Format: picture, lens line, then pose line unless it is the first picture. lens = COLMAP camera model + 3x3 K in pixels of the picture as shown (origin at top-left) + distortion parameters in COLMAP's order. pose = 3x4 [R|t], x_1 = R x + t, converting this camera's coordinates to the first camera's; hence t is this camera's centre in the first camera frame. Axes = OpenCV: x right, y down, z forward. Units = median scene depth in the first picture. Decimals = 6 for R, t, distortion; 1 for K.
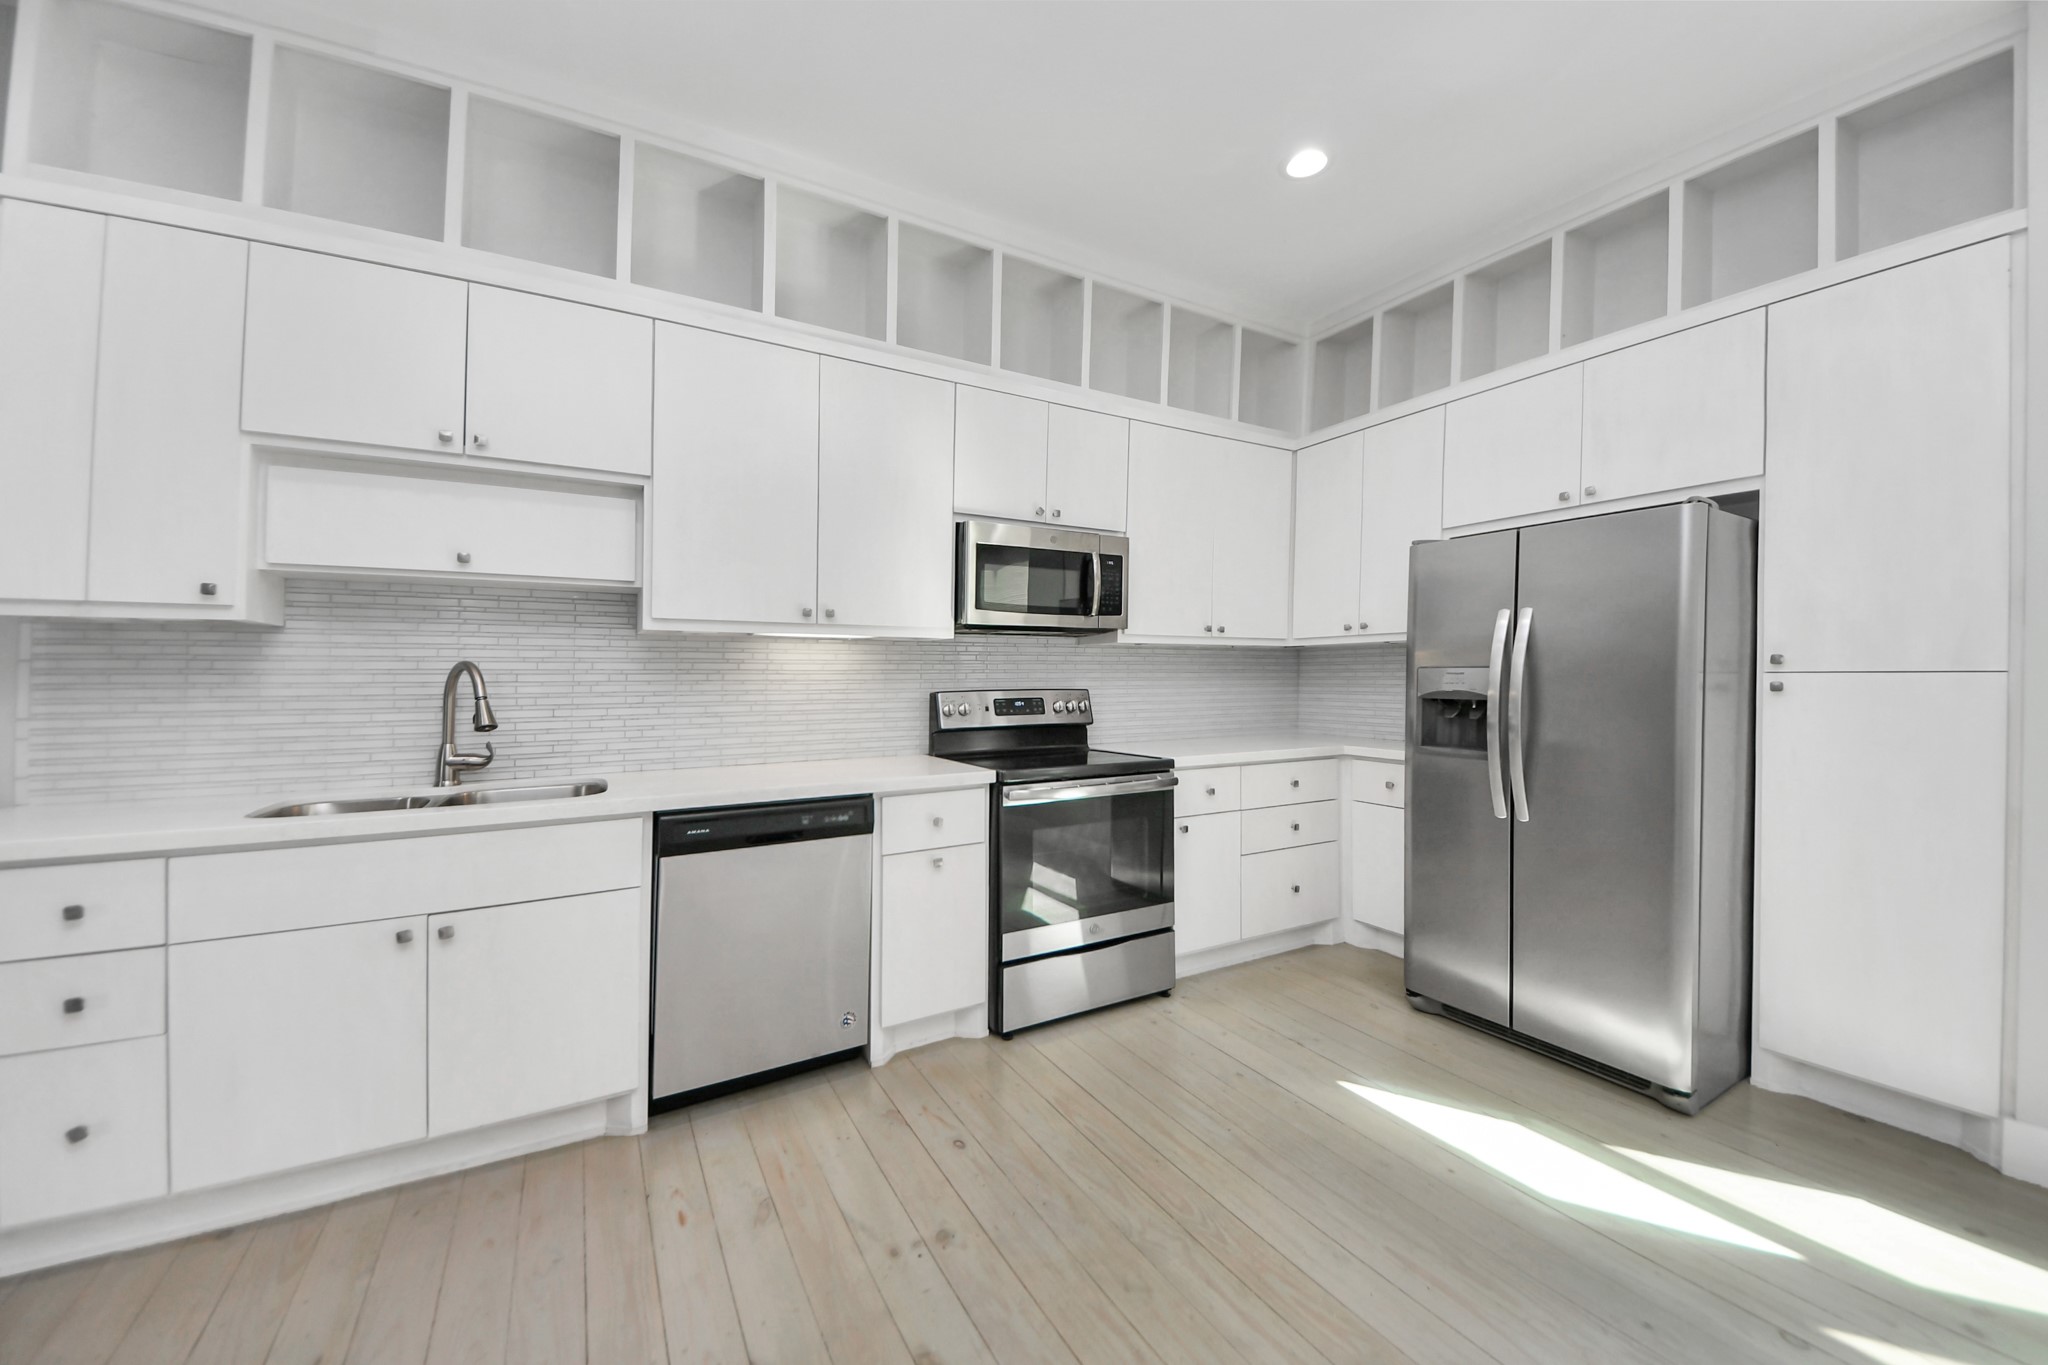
lens RADIAL K [[759.9, 0, 1025.0], [0, 759.9, 649.9], [0, 0, 1]] dist [0.021369, -0.014527]
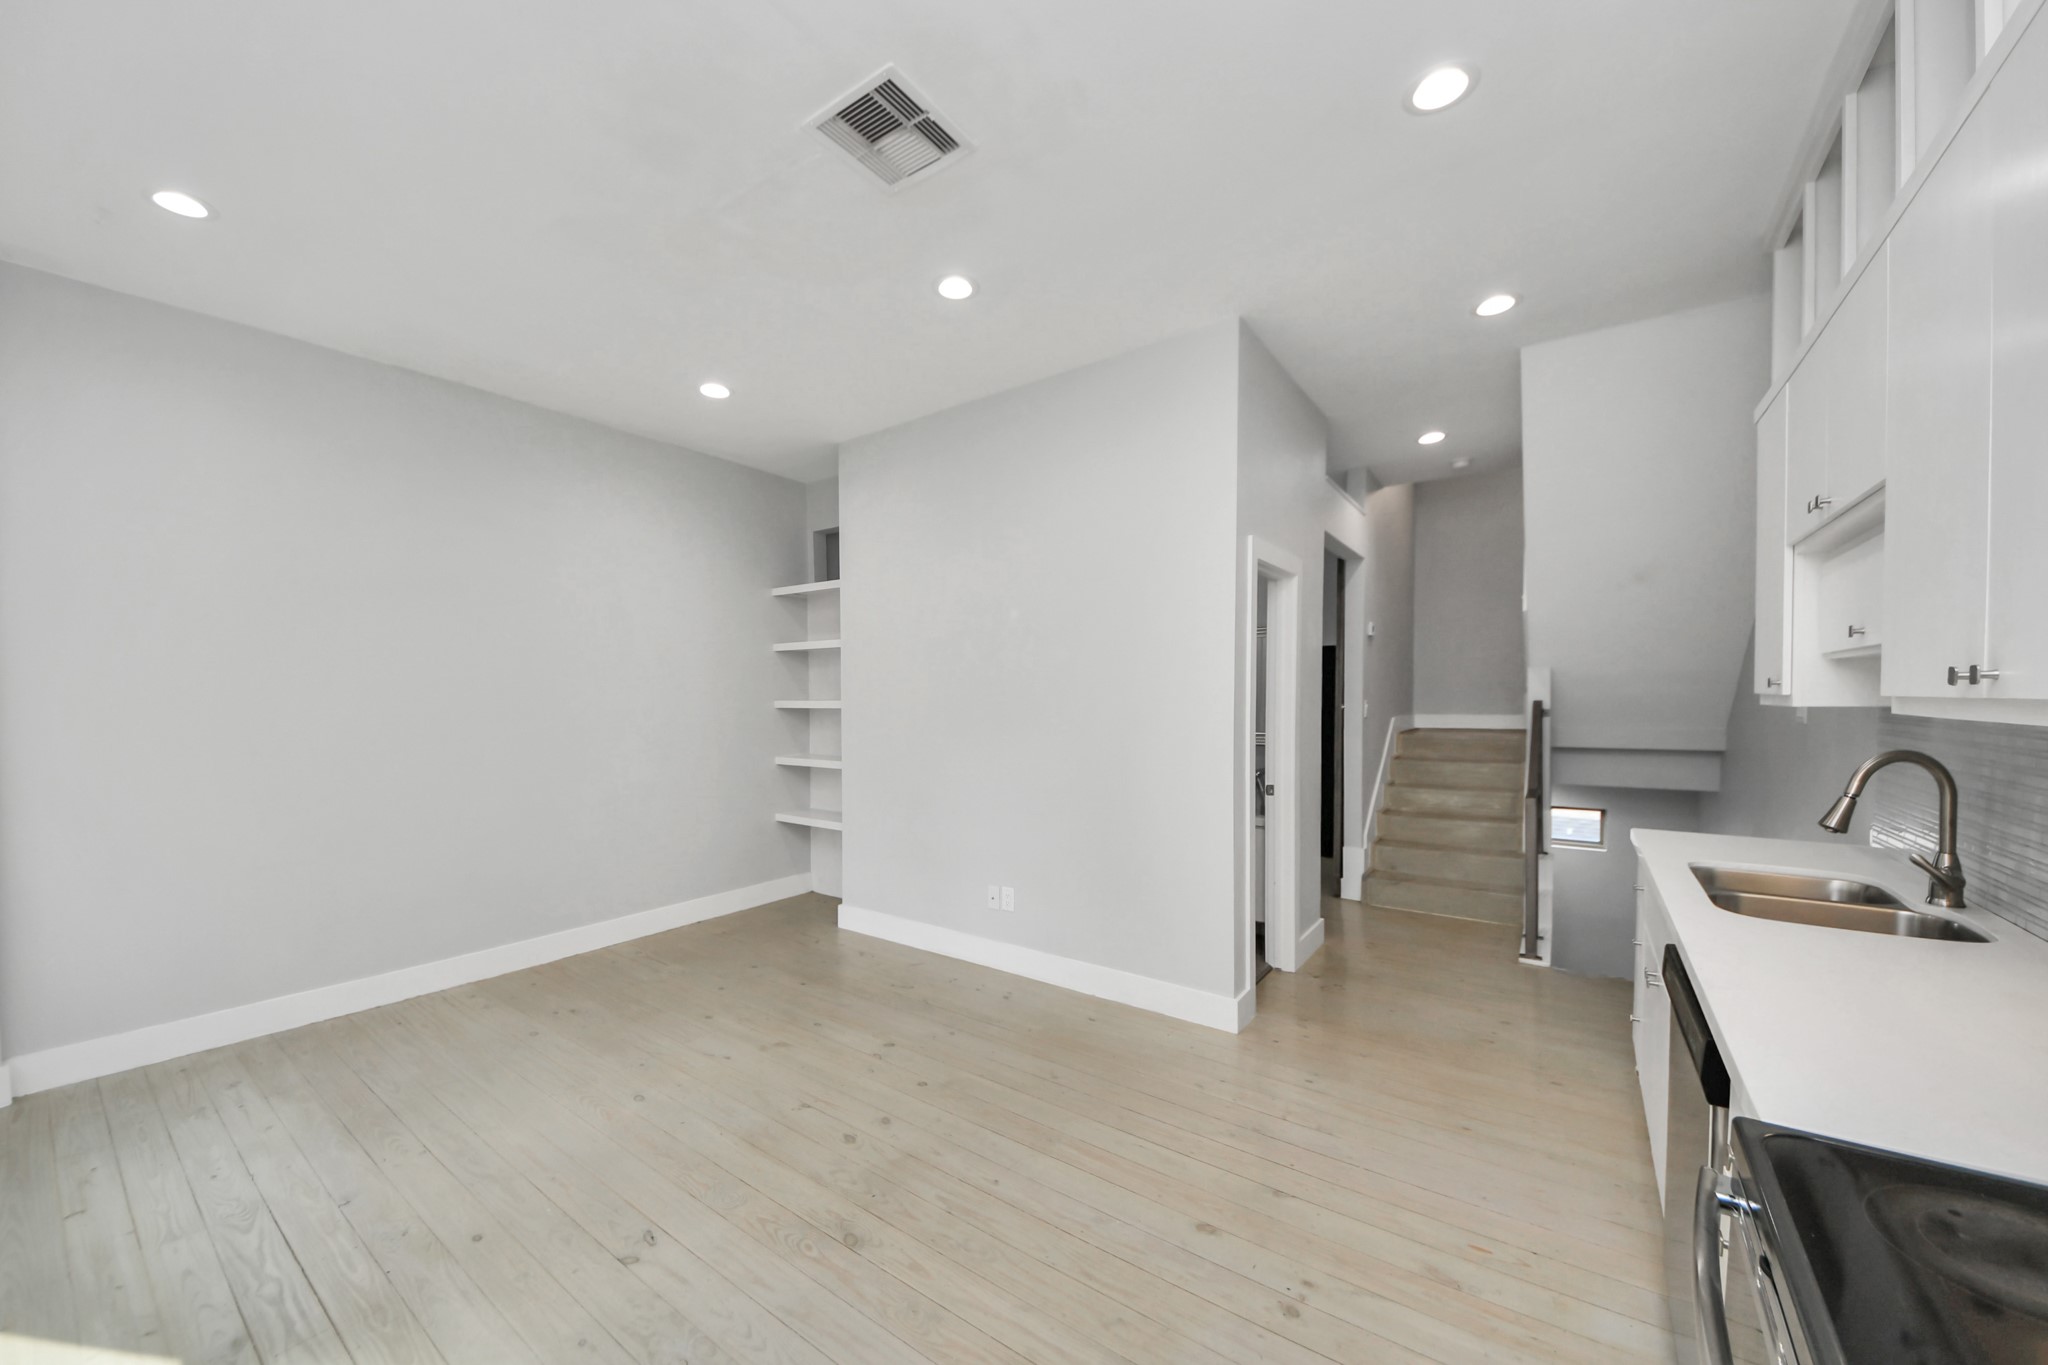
lens RADIAL K [[738.2, 0, 991.3], [0, 738.2, 705.0], [0, 0, 1]] dist [-0.000199, -0.000097]
pose [[-0.922960, 0.014743, -0.384613, 0.442352], [0.024244, 0.999509, -0.019865, -0.038223], [0.384131, -0.027660, -0.922864, 1.222436]]
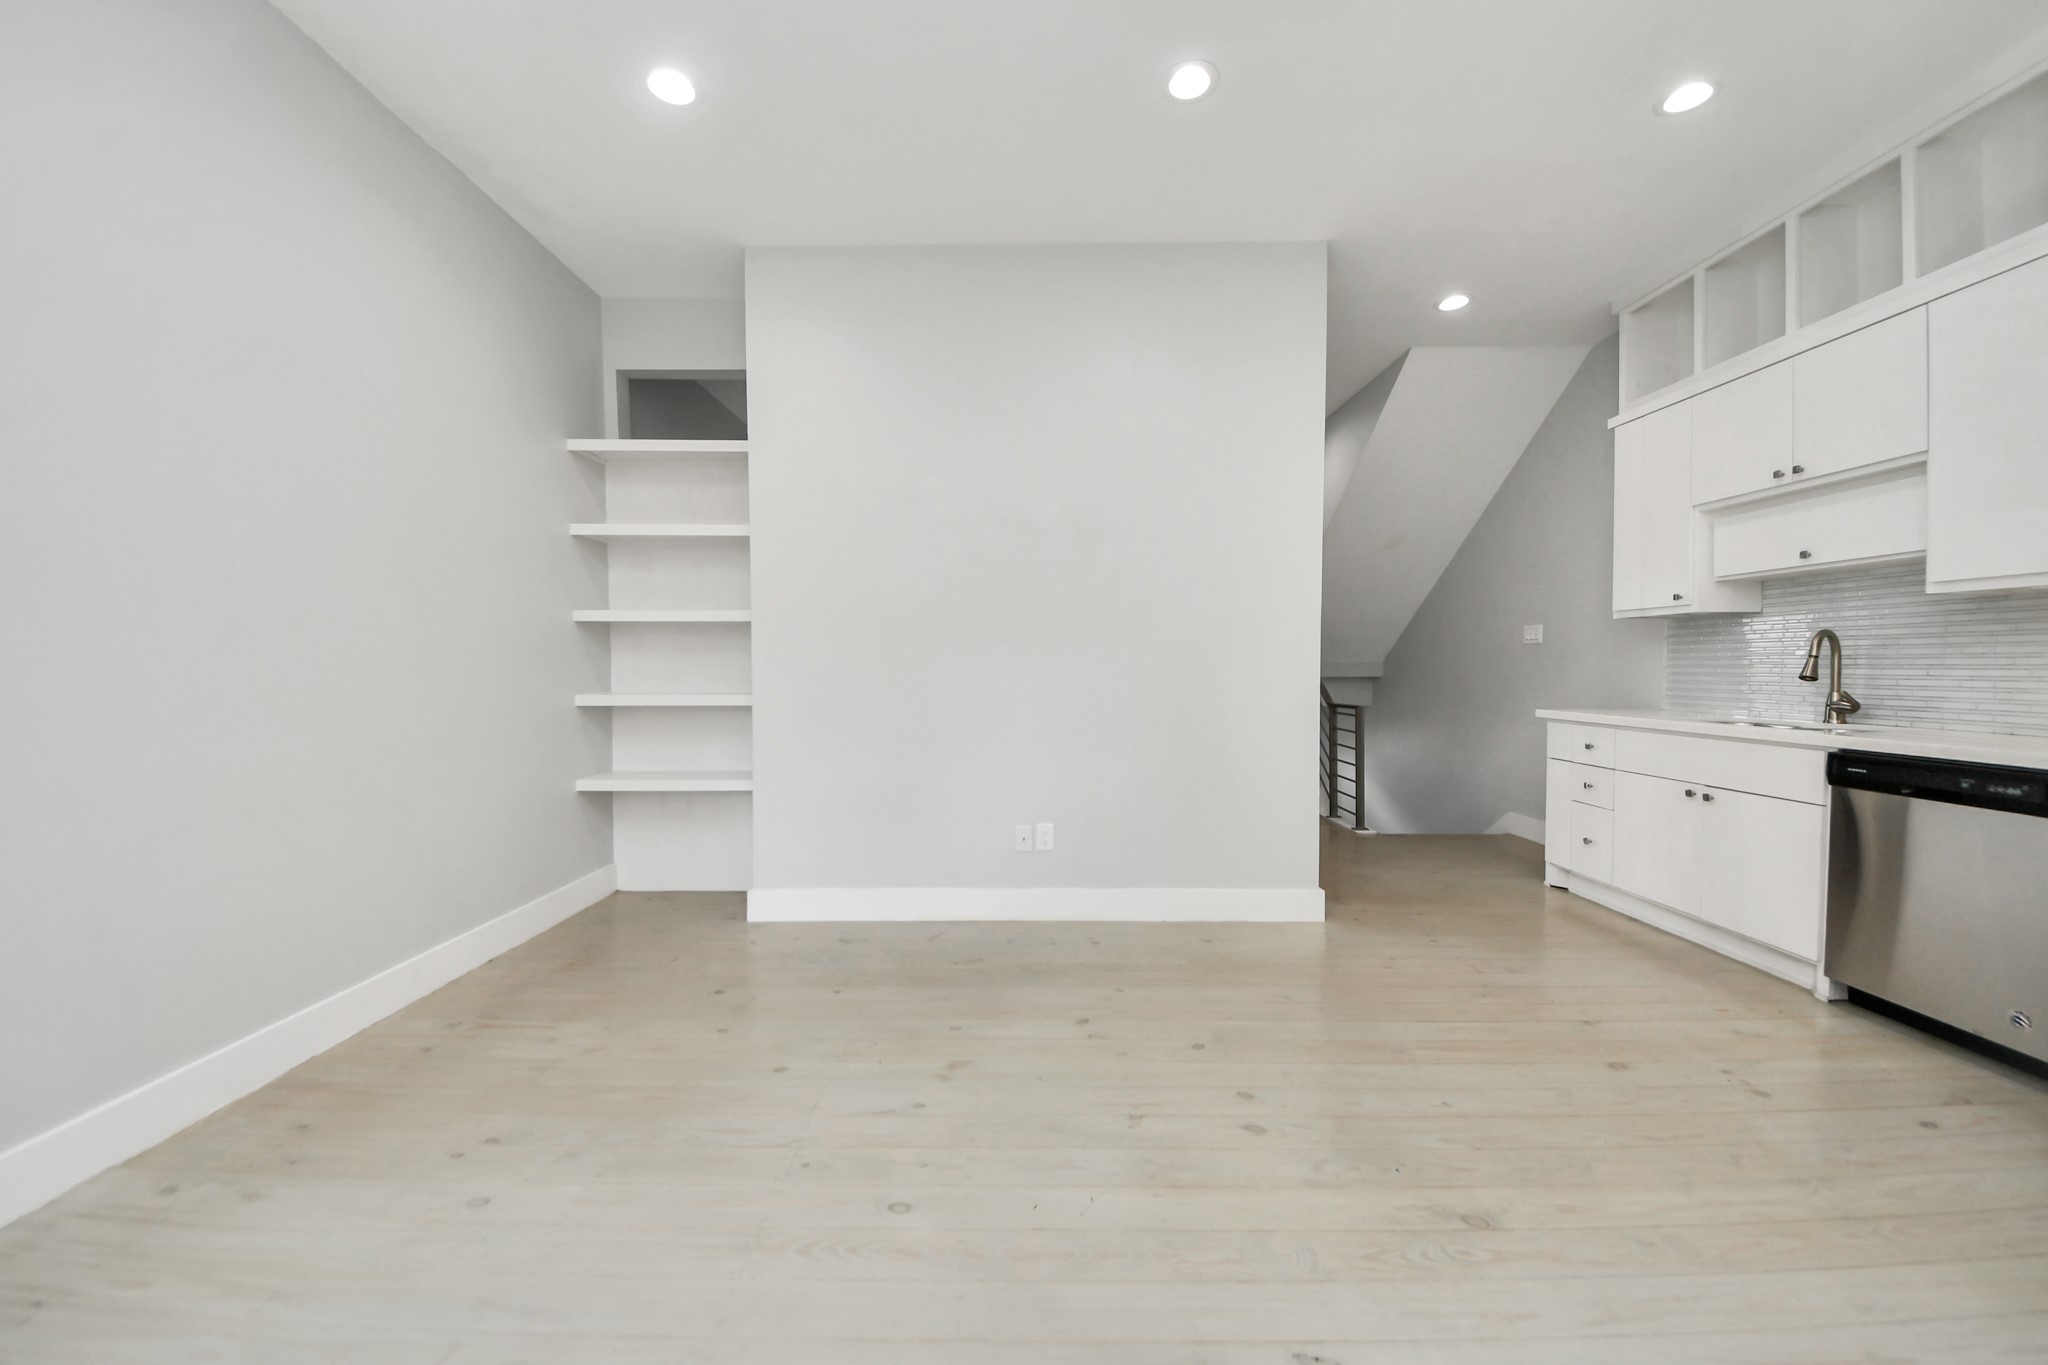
lens RADIAL K [[731.2, 0, 1015.4], [0, 731.2, 686.7], [0, 0, 1]] dist [0.017938, -0.016202]
pose [[-0.522300, 0.027074, -0.852332, 0.997124], [0.029387, 0.999474, 0.013740, 0.050618], [0.852256, -0.017871, -0.522820, 0.415336]]
